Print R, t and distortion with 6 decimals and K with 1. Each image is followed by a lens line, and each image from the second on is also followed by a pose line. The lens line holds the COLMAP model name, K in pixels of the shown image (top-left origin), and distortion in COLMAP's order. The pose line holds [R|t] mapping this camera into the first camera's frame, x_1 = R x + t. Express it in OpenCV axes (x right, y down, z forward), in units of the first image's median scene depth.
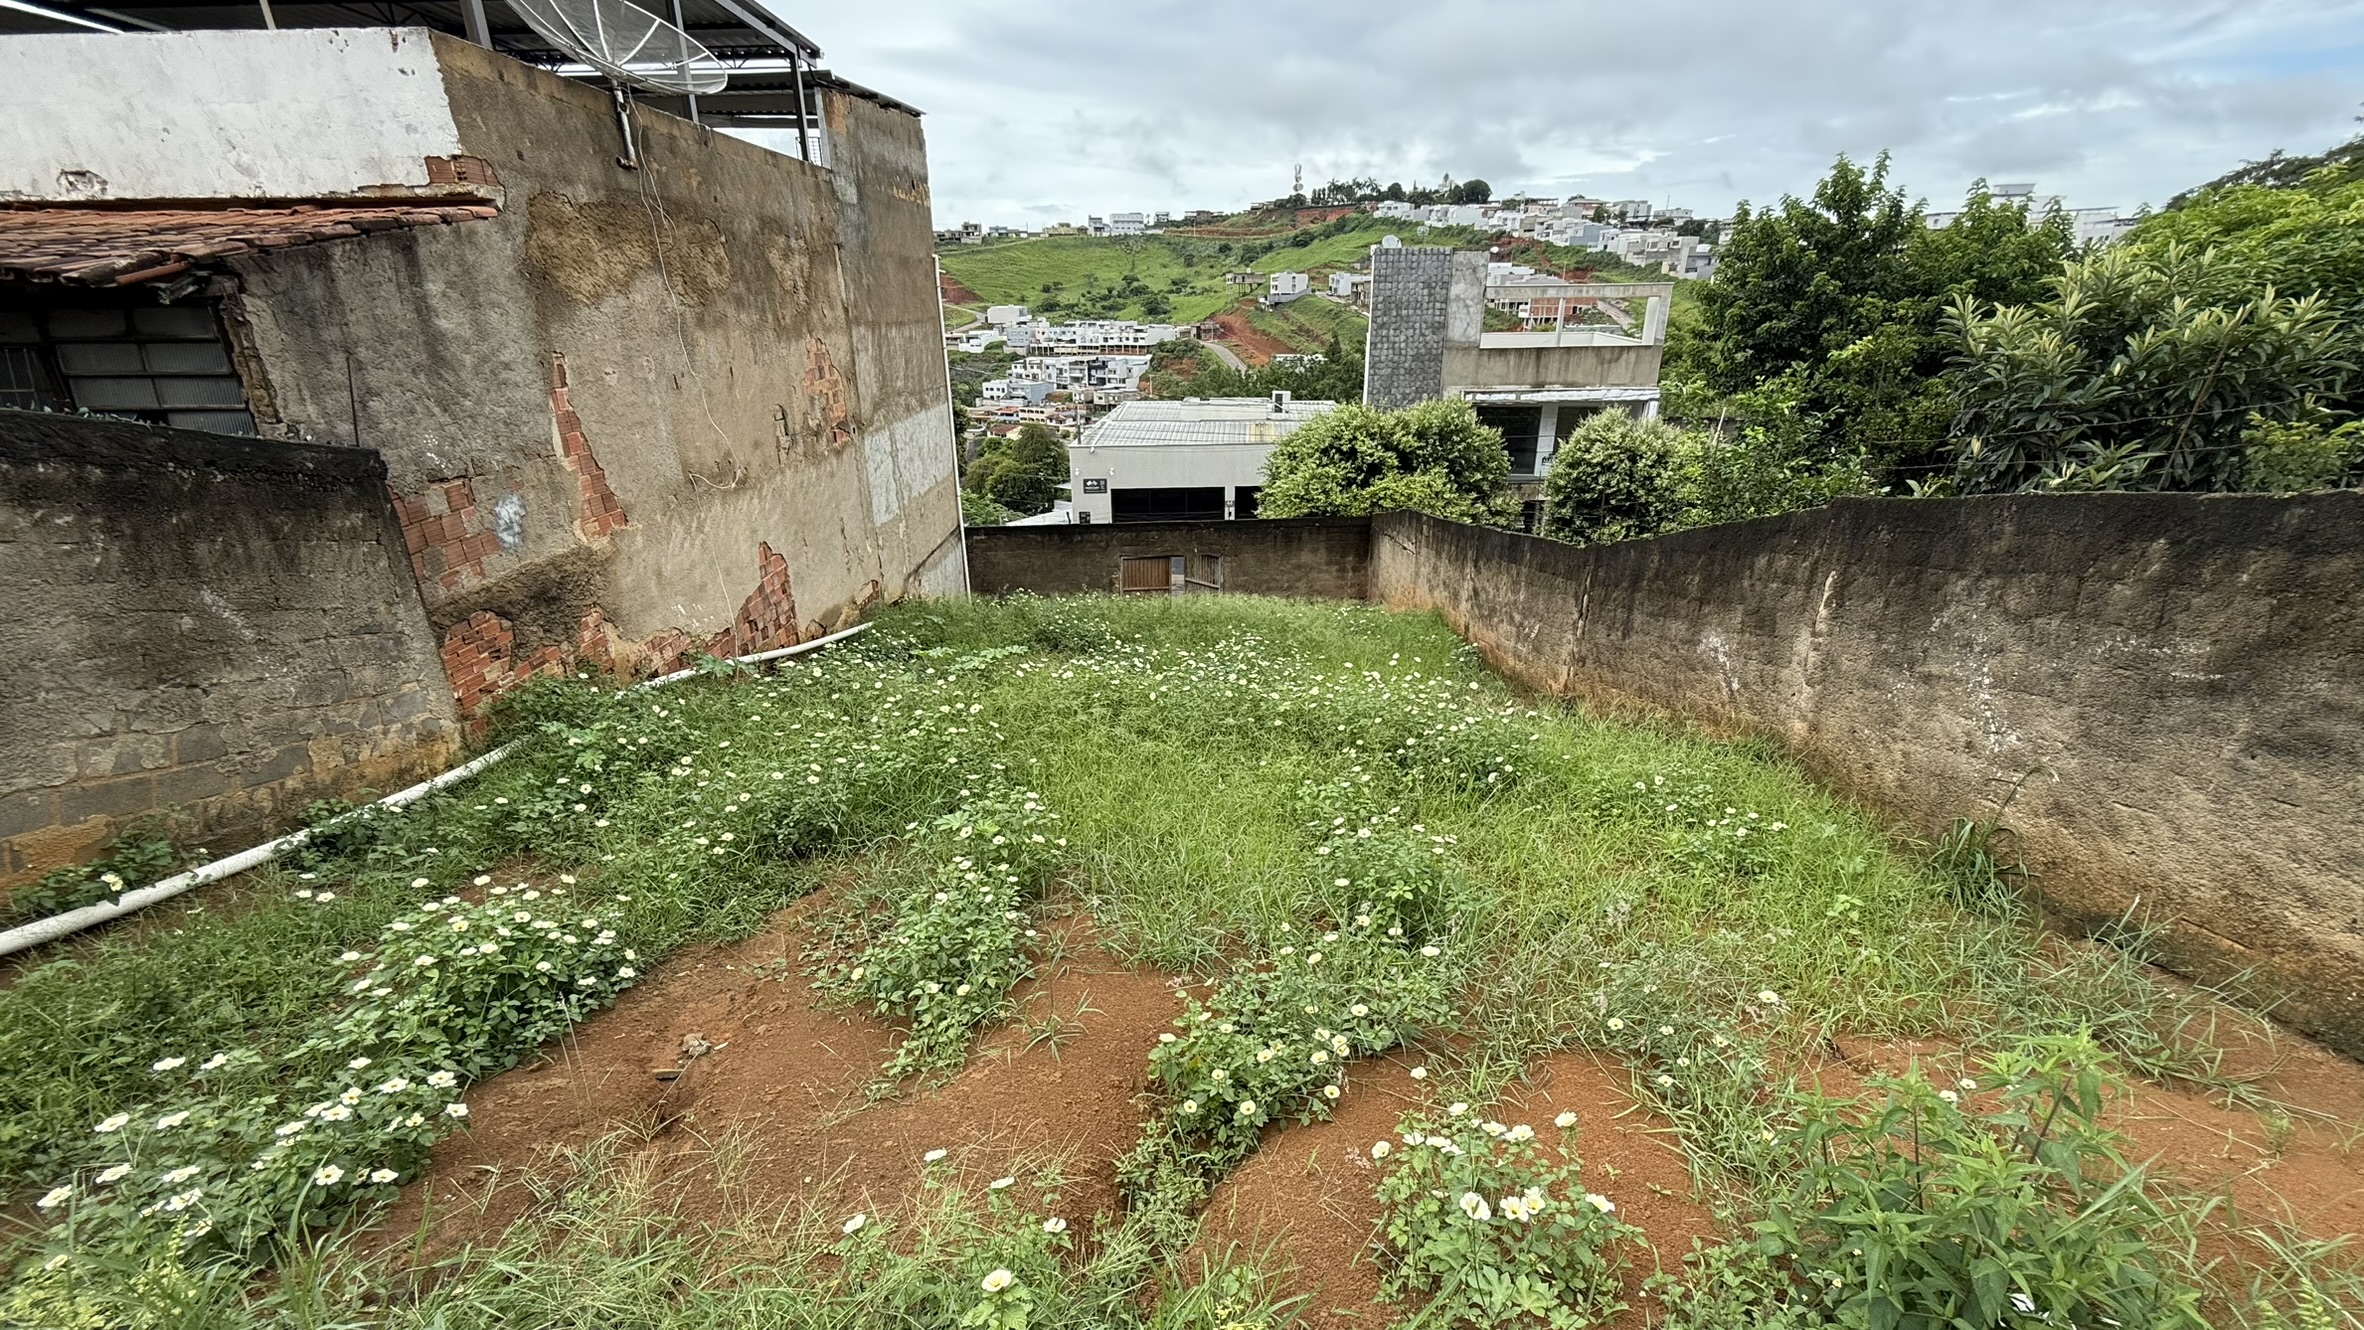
lens RADIAL K [[943.8, 0, 1187.5], [0, 943.8, 663.7], [0, 0, 1]] dist [-0.000192, 0.000233]
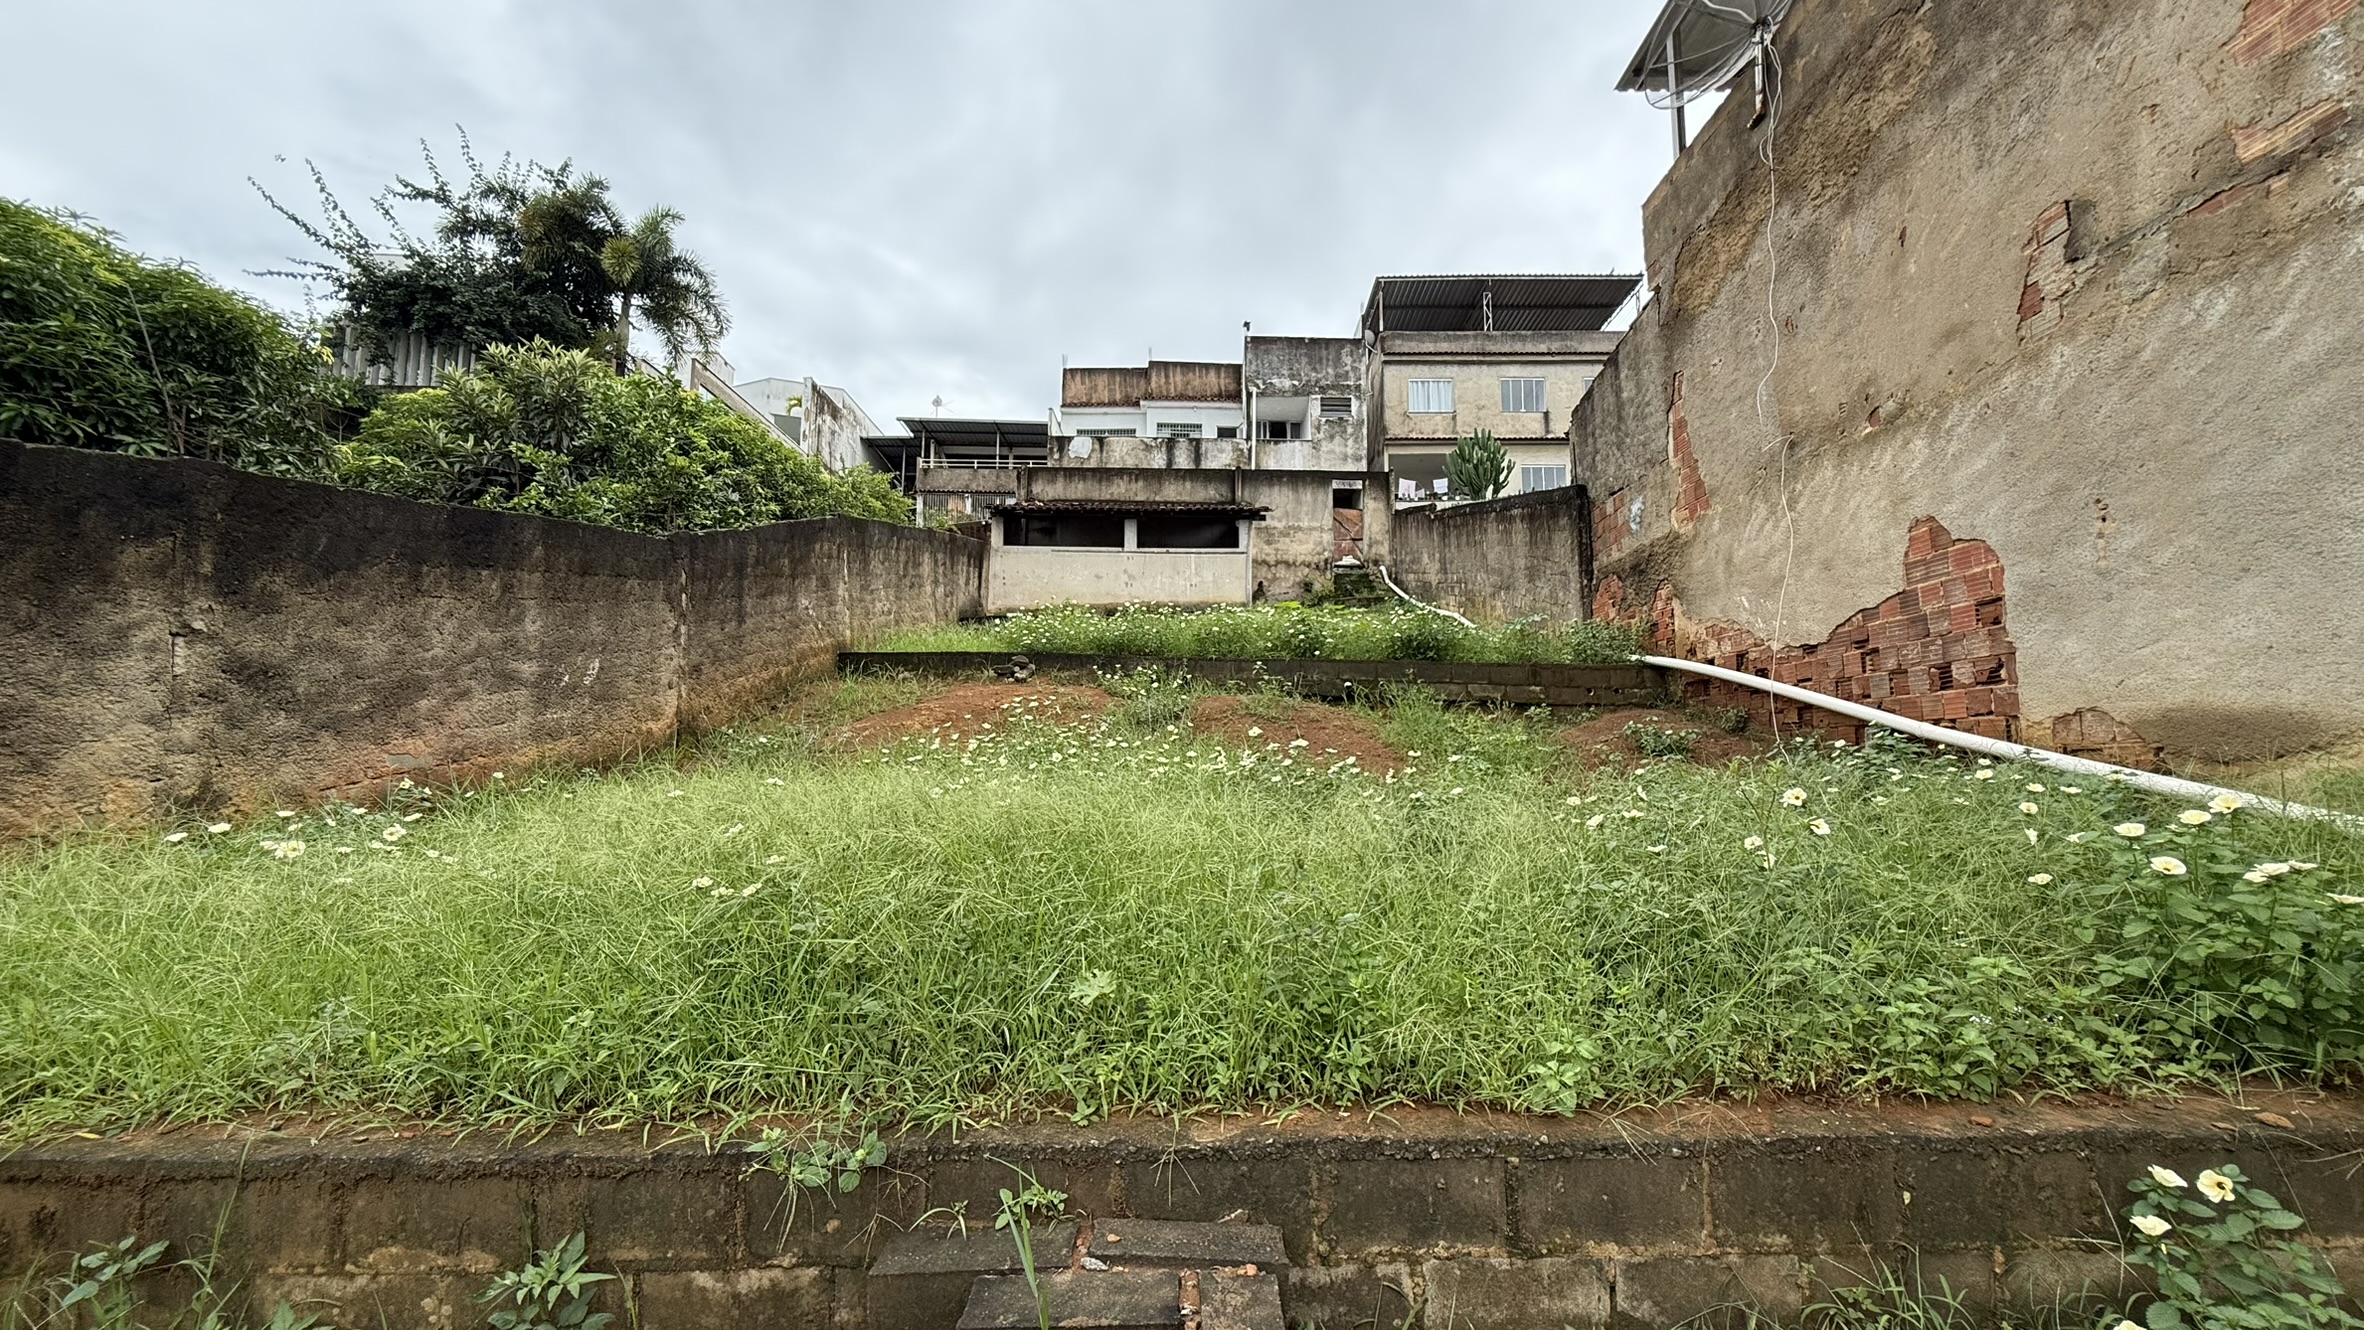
lens RADIAL K [[943.8, 0, 1187.5], [0, 943.8, 663.7], [0, 0, 1]] dist [-0.000192, 0.000233]
pose [[-0.999948, 0.005147, 0.008817, -0.038775], [0.007194, 0.968000, 0.250845, -0.249079], [-0.007244, 0.250896, -0.967987, 2.061546]]
